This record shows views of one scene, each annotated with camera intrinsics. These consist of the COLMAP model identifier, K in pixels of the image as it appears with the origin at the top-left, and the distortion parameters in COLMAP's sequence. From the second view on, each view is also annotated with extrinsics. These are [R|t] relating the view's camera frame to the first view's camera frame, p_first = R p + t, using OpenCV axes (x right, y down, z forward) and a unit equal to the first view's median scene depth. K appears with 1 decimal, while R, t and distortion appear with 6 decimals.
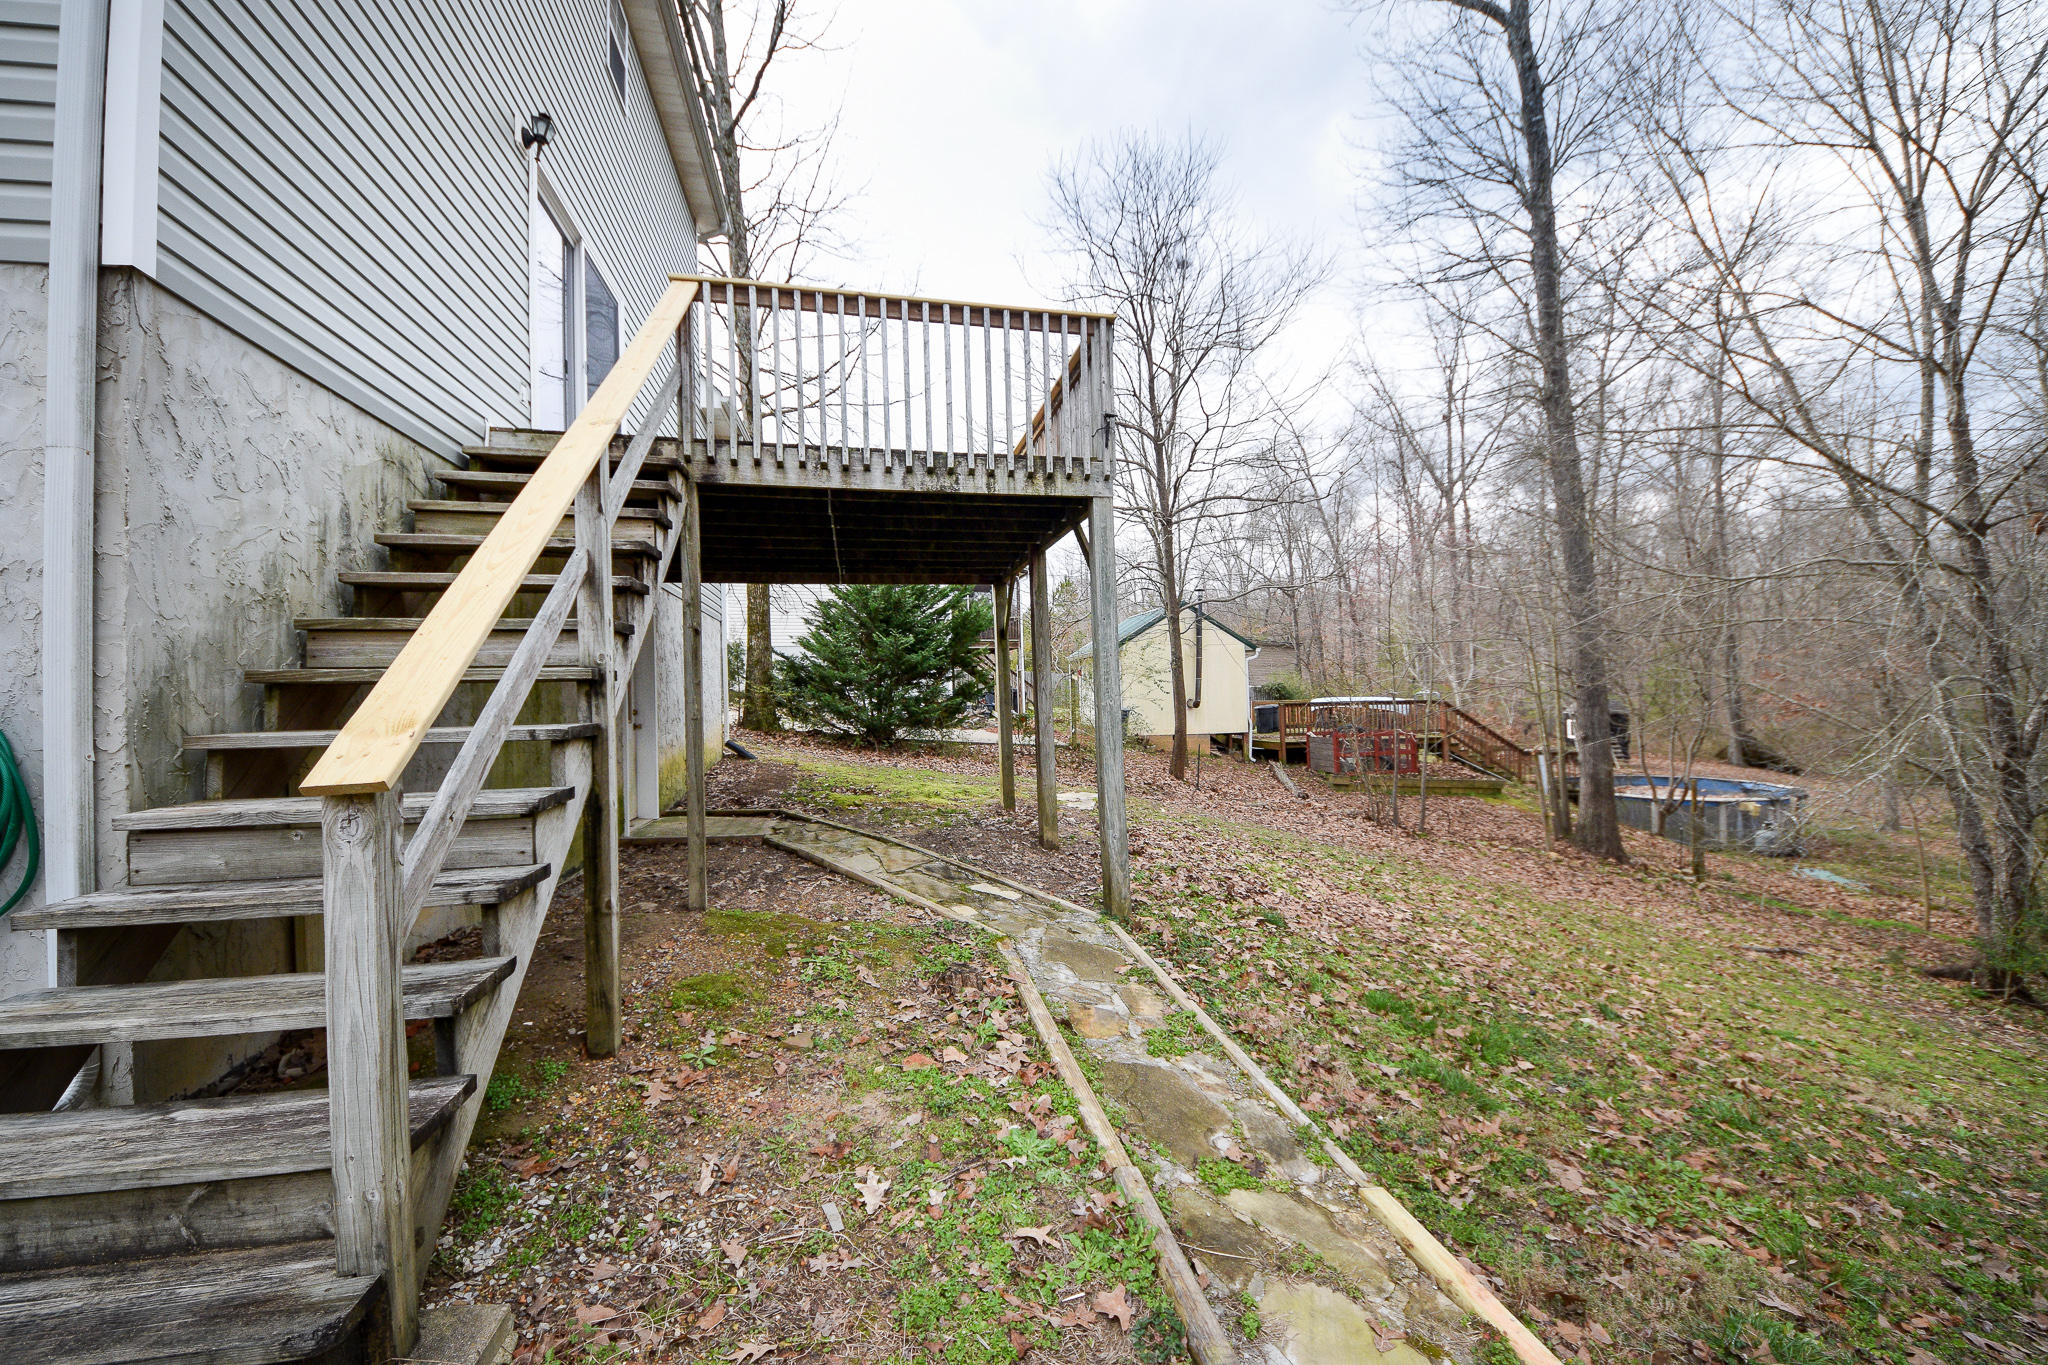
lens RADIAL K [[735.3, 0, 1024.0], [0, 735.3, 682.5], [0, 0, 1]] dist [0.018967, -0.012043]
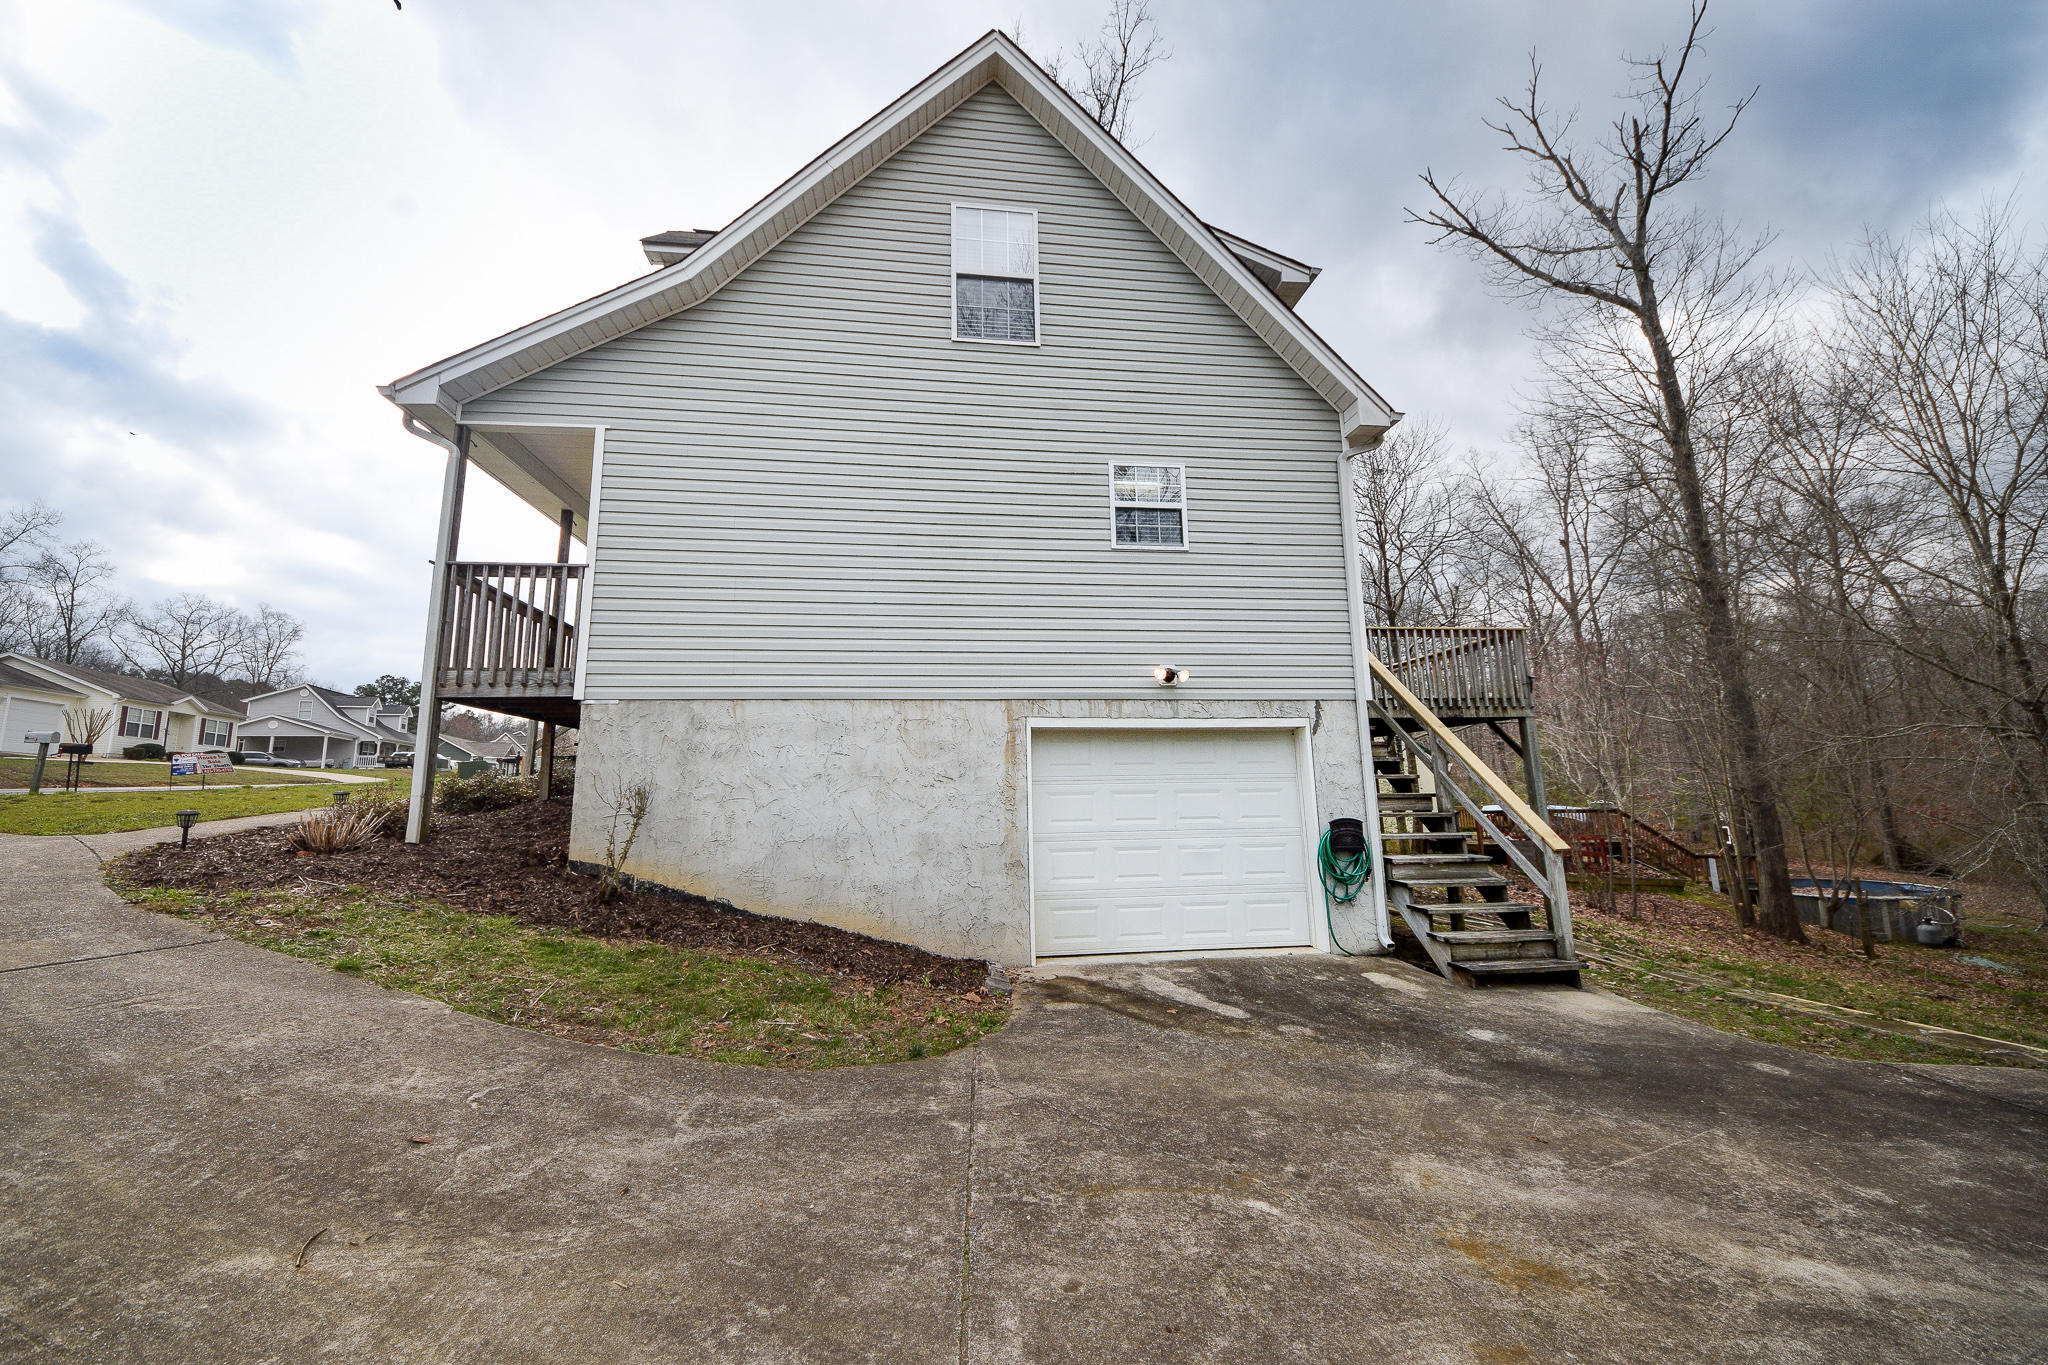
lens RADIAL K [[719.8, 0, 1022.1], [0, 719.8, 693.2], [0, 0, 1]] dist [0.011006, -0.011922]
pose [[0.993939, -0.006262, -0.109751, -0.291416], [-0.006925, 0.992827, -0.119362, -0.019291], [0.109712, 0.119399, 0.986766, -0.304507]]
